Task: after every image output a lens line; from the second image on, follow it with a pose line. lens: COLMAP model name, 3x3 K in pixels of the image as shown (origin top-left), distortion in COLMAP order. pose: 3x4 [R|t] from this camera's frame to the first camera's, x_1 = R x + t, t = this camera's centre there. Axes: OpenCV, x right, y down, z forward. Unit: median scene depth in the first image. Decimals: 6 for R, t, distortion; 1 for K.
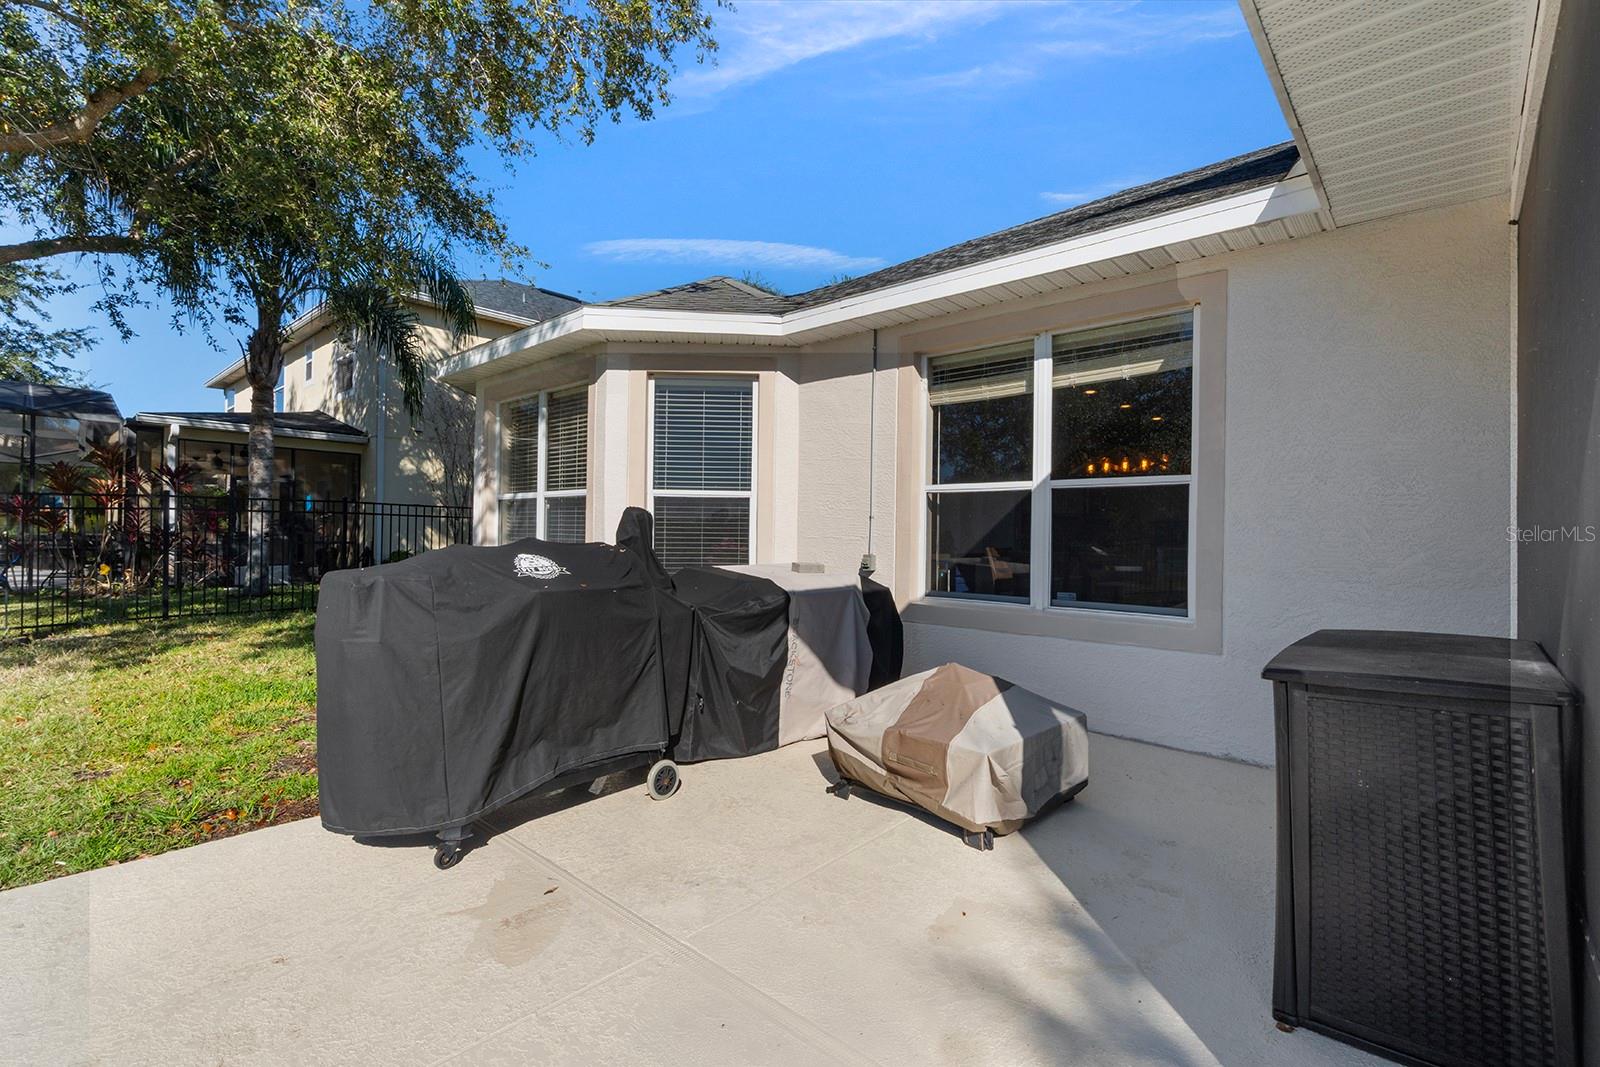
lens RADIAL K [[731.2, 0, 803.0], [0, 731.2, 530.5], [0, 0, 1]] dist [-0.003301, 0.001830]
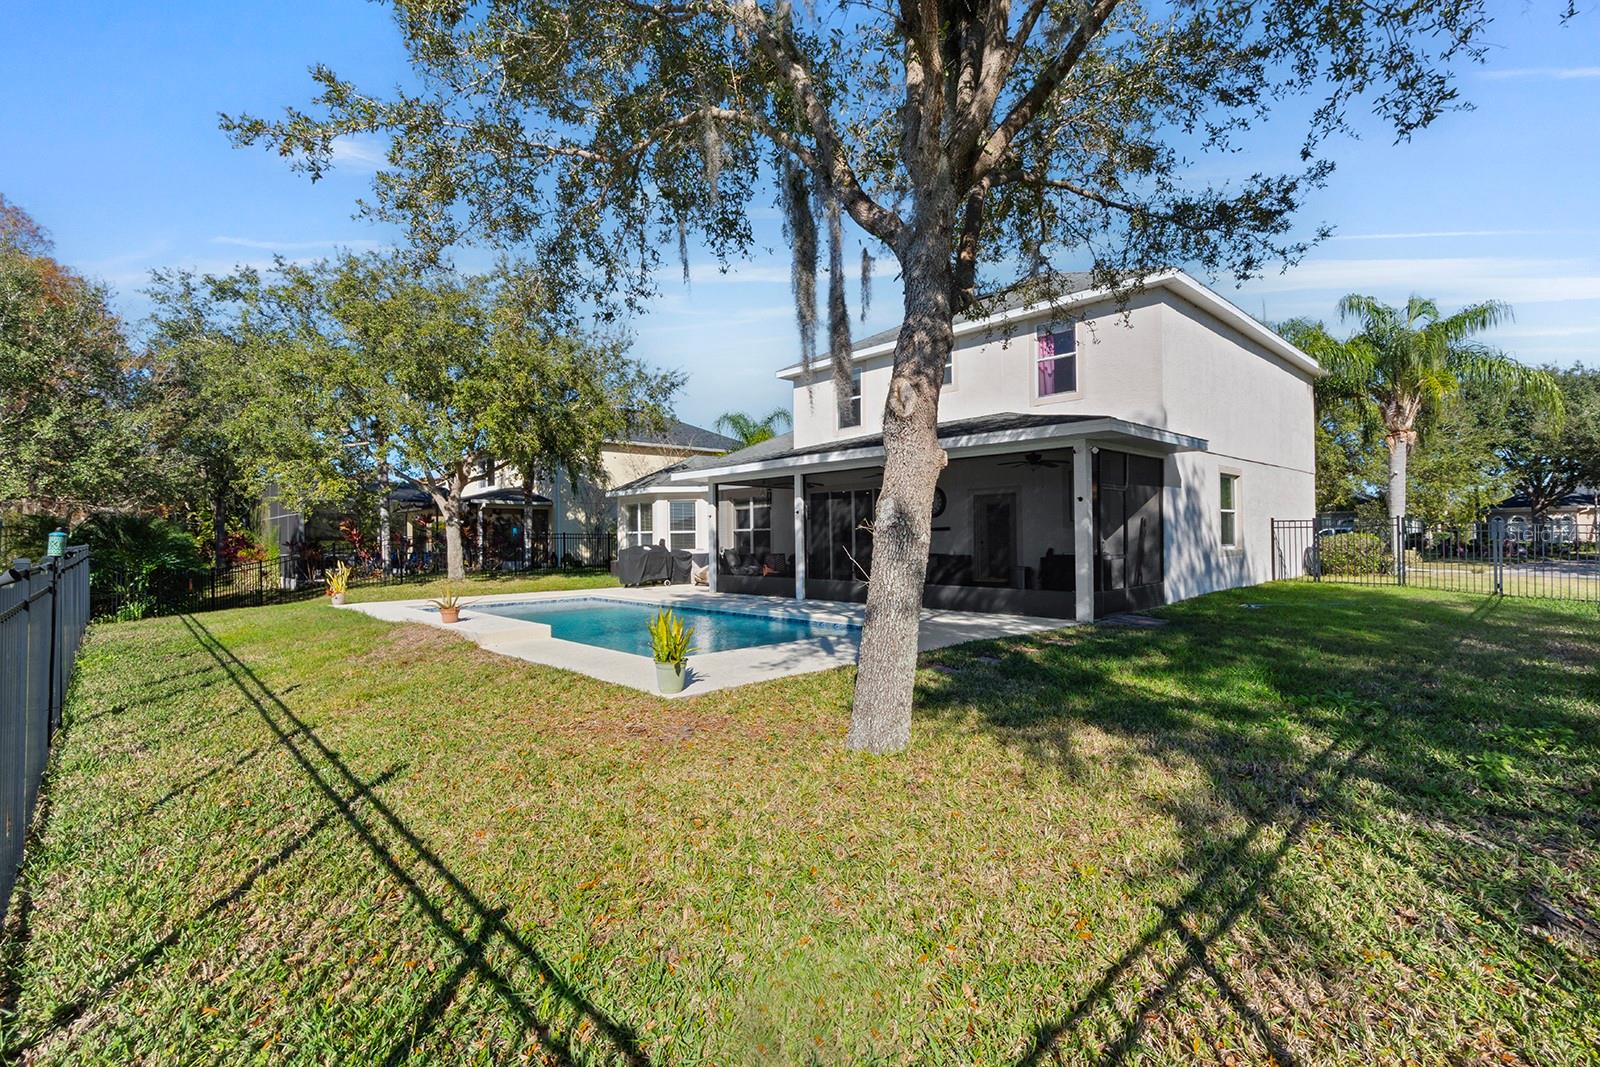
lens RADIAL K [[731.2, 0, 796.6], [0, 731.2, 532.3], [0, 0, 1]] dist [-0.003301, 0.001830]
pose [[0.996053, -0.028516, -0.084055, 0.395291], [0.027846, 0.999571, -0.009129, 0.001794], [0.084279, 0.006753, 0.996419, -1.401854]]
